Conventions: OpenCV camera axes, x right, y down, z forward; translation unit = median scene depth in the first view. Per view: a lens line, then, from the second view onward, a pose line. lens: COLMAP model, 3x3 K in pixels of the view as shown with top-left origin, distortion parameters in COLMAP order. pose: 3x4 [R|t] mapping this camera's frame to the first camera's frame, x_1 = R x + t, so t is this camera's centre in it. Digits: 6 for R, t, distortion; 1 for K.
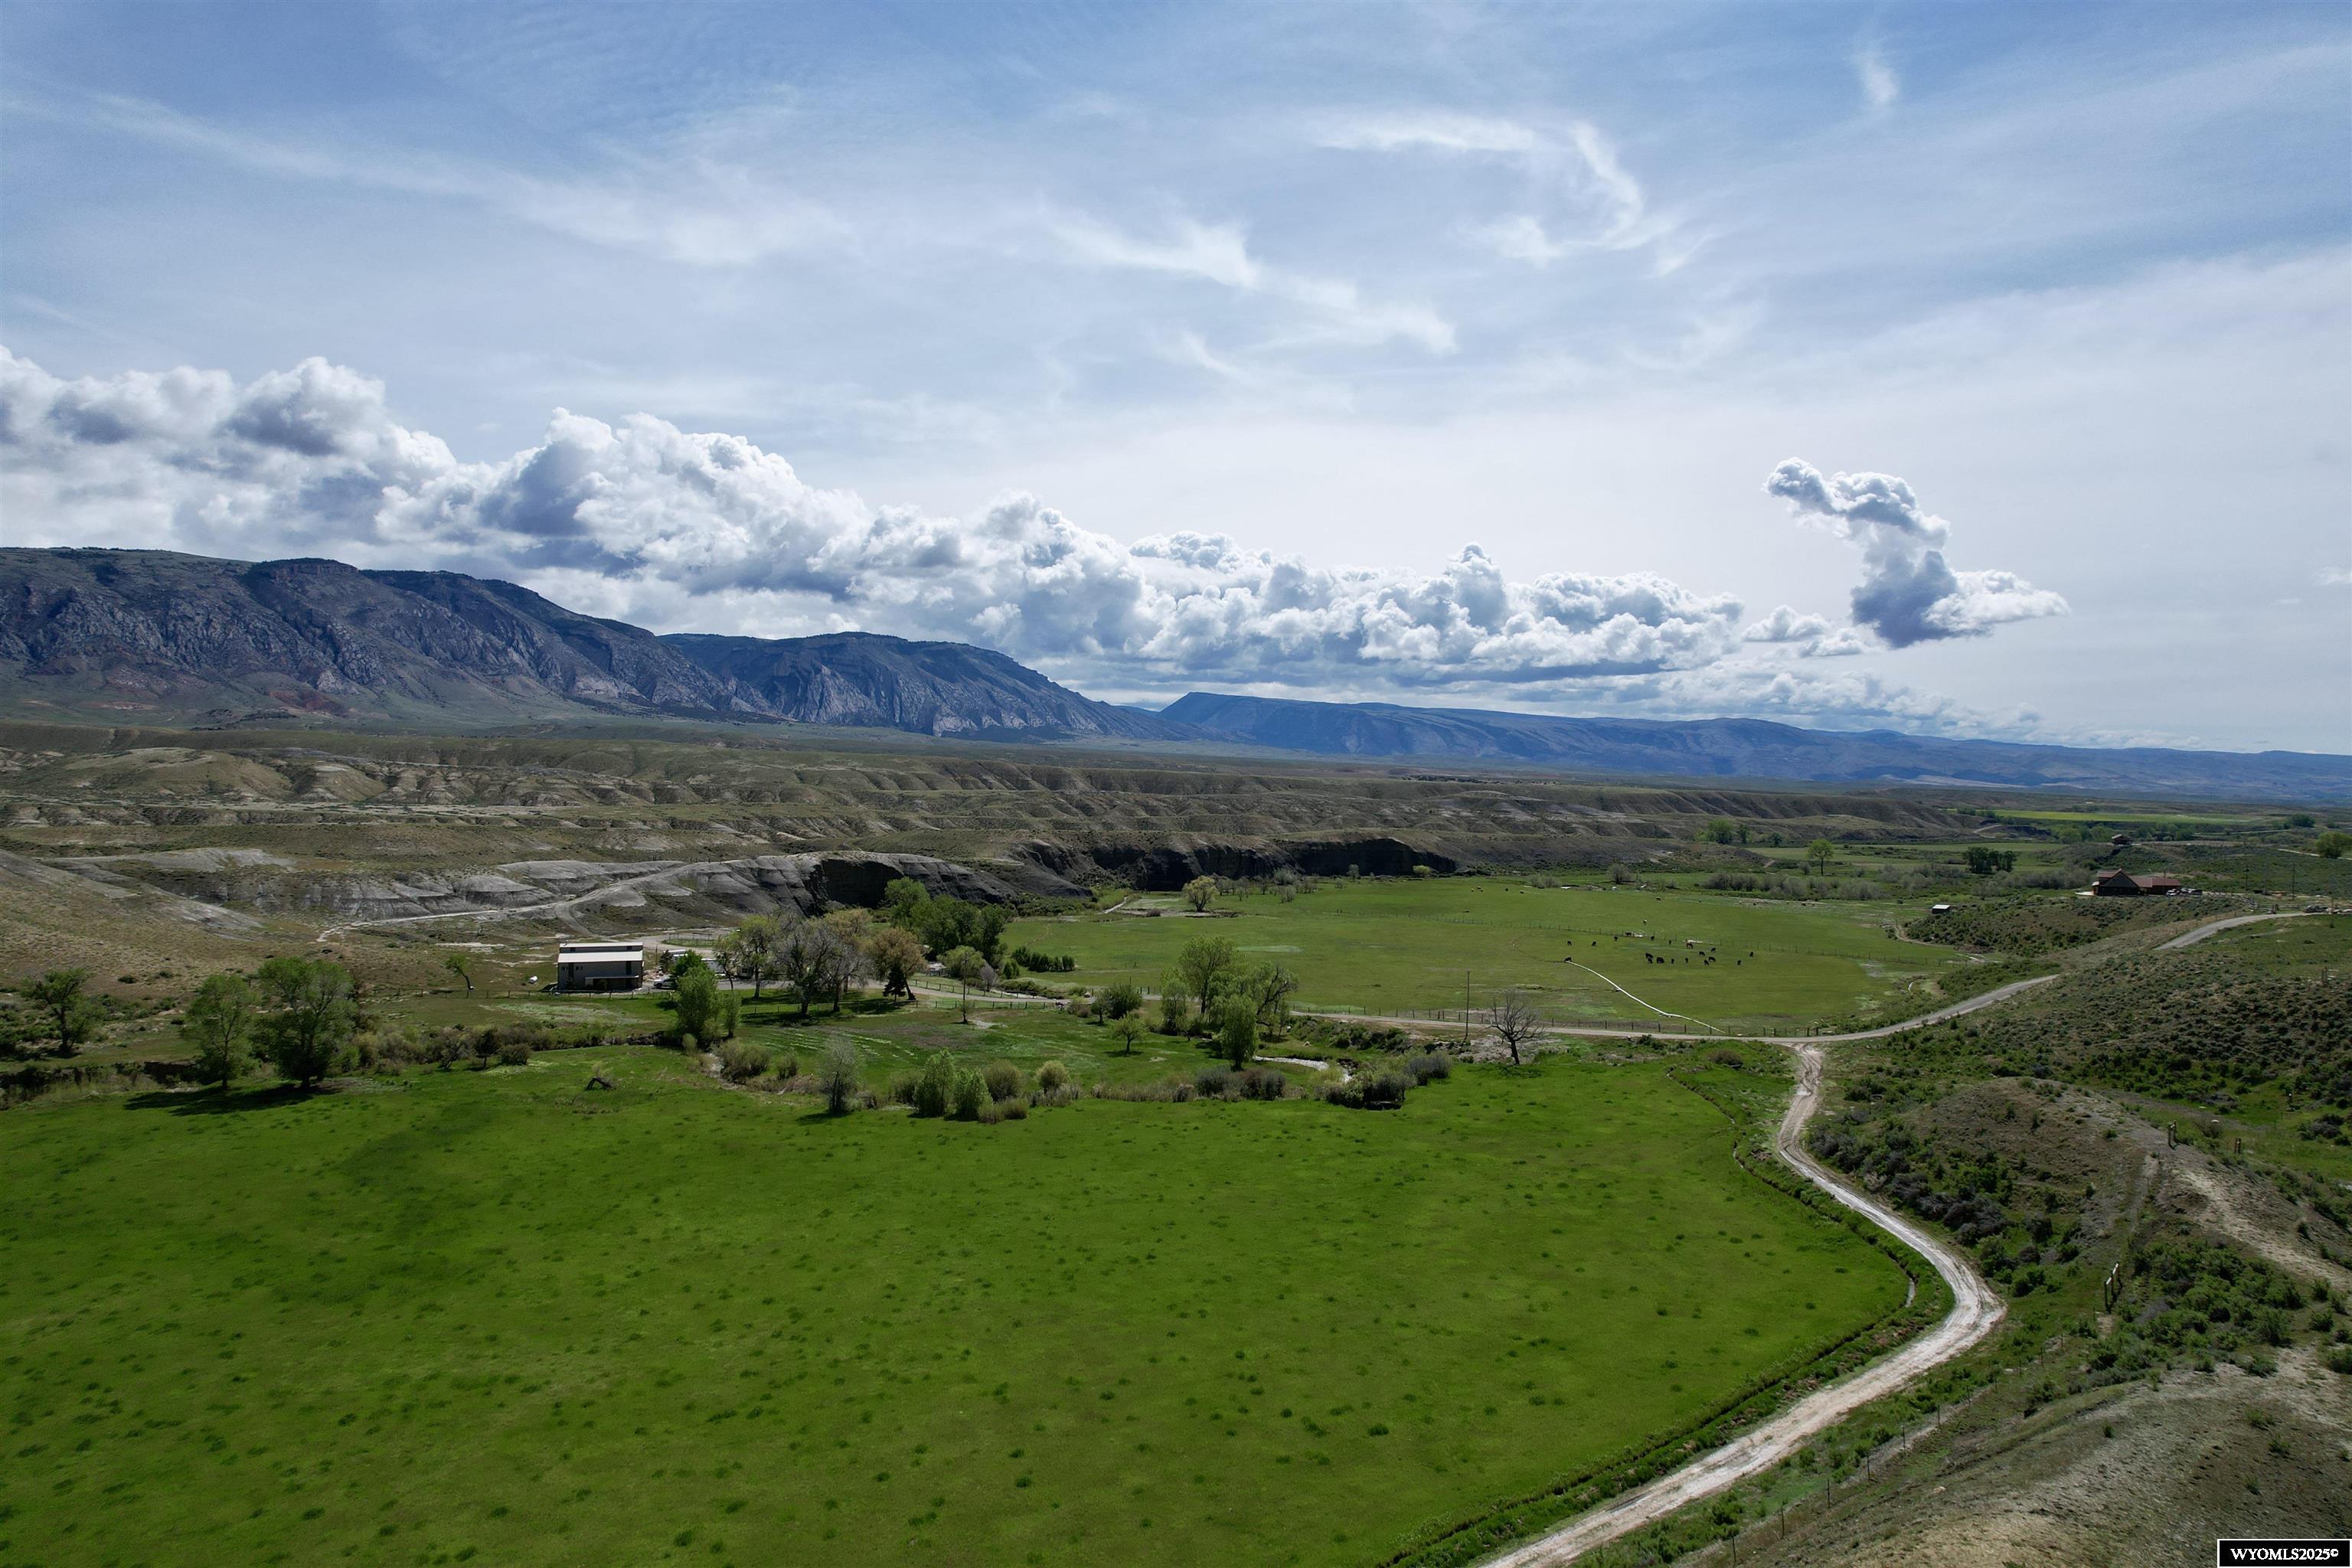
lens RADIAL K [[1482.1, 0, 1180.7], [0, 1482.1, 804.2], [0, 0, 1]] dist [-0.104352, 0.085901]
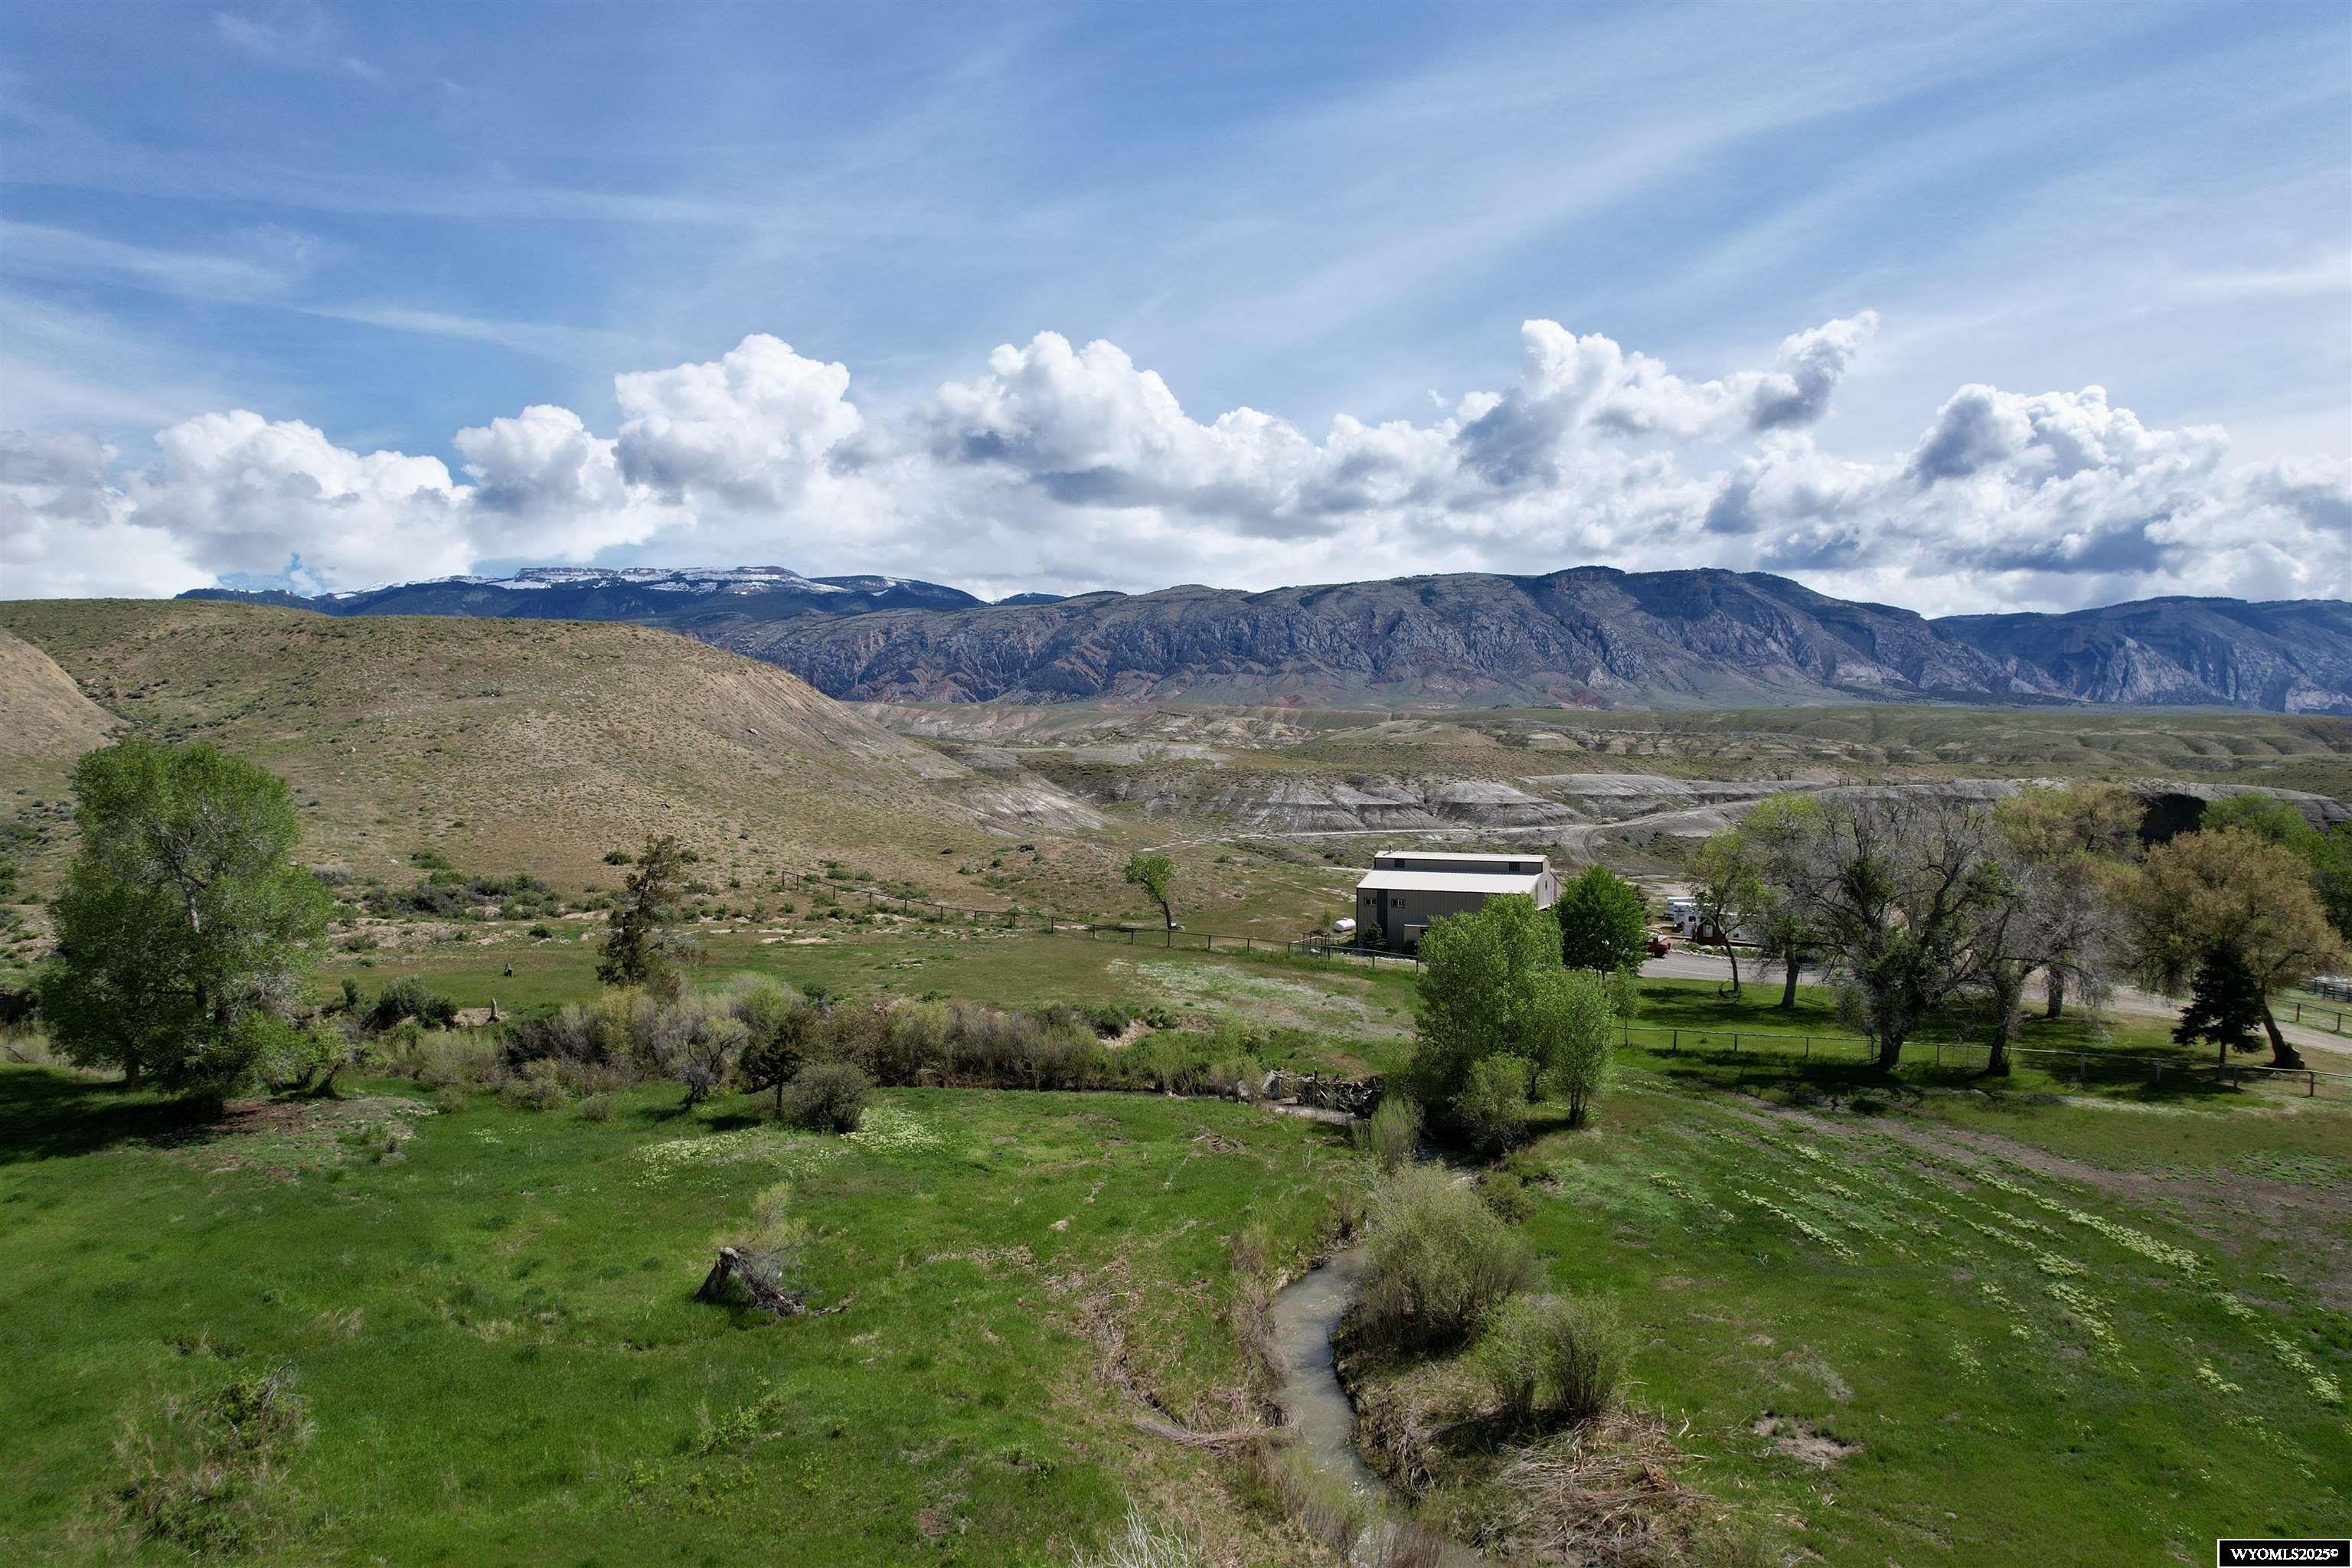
lens RADIAL K [[1479.9, 0, 1181.5], [0, 1479.9, 784.1], [0, 0, 1]] dist [-0.103300, 0.087093]
pose [[0.681204, -0.000881, -0.732093, -0.018990], [-0.007943, 0.999932, -0.008594, 0.012365], [0.732050, 0.011669, 0.681151, 0.098840]]
